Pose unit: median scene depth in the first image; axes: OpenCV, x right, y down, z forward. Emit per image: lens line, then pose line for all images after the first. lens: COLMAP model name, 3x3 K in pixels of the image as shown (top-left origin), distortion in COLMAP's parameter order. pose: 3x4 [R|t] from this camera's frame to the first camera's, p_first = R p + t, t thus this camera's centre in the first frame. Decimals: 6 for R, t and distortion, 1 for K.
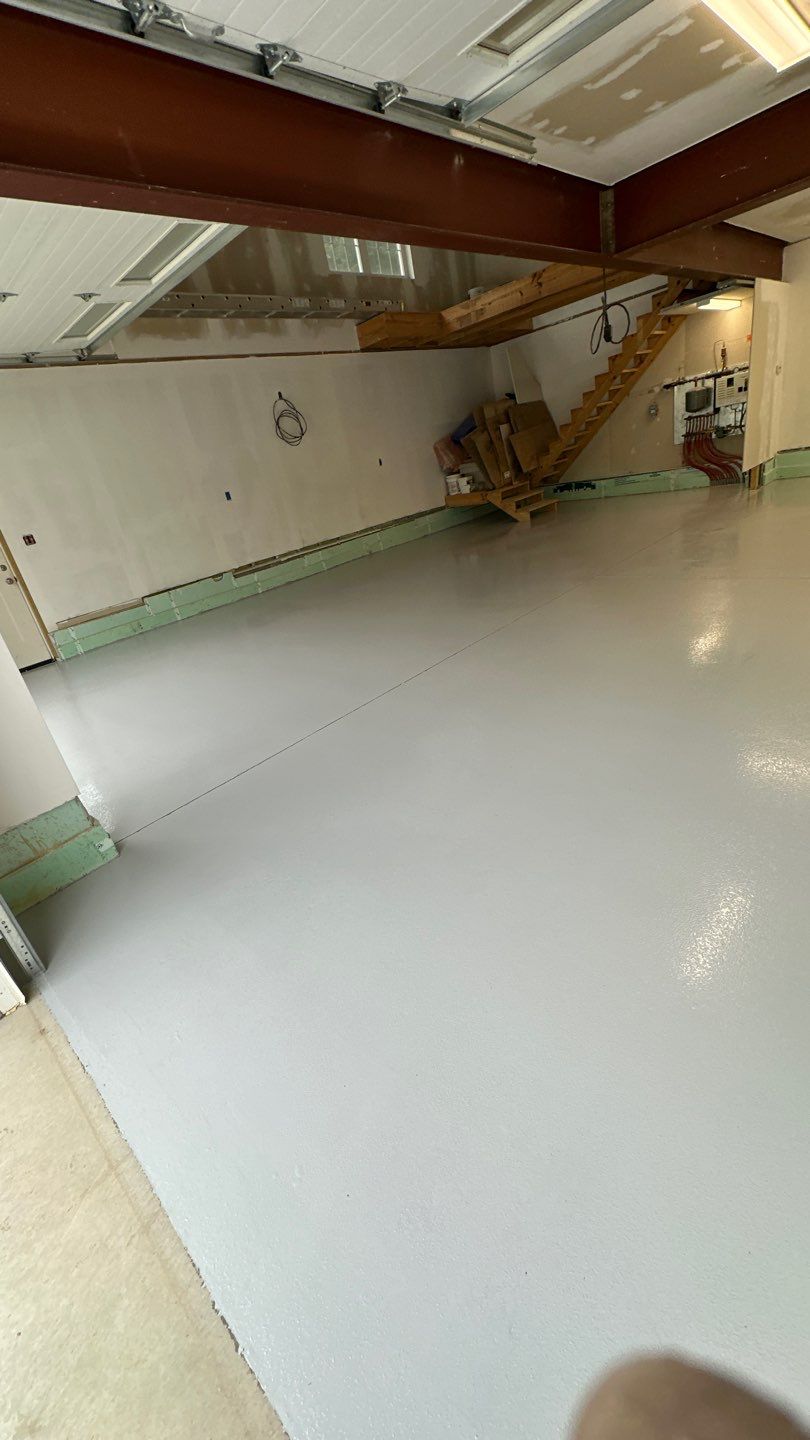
lens RADIAL K [[573.0, 0, 403.6], [0, 573.0, 722.1], [0, 0, 1]] dist [-0.003848, 0.000708]
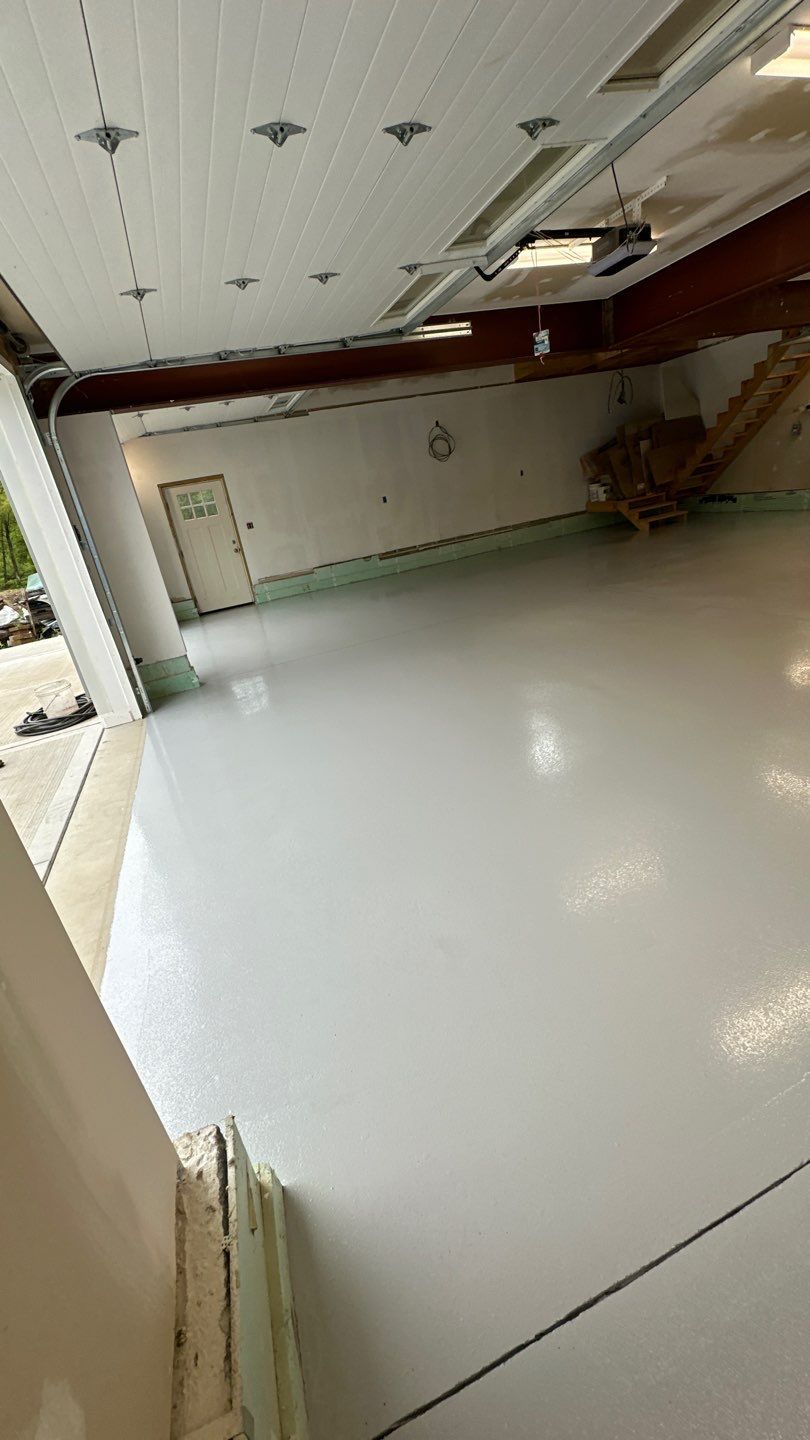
lens RADIAL K [[573.0, 0, 402.2], [0, 573.0, 721.8], [0, 0, 1]] dist [-0.003848, 0.000708]
pose [[0.903110, 0.195632, -0.382257, 0.319205], [-0.182424, 0.980661, 0.070895, 0.019407], [0.388733, 0.005707, 0.921333, -0.217278]]
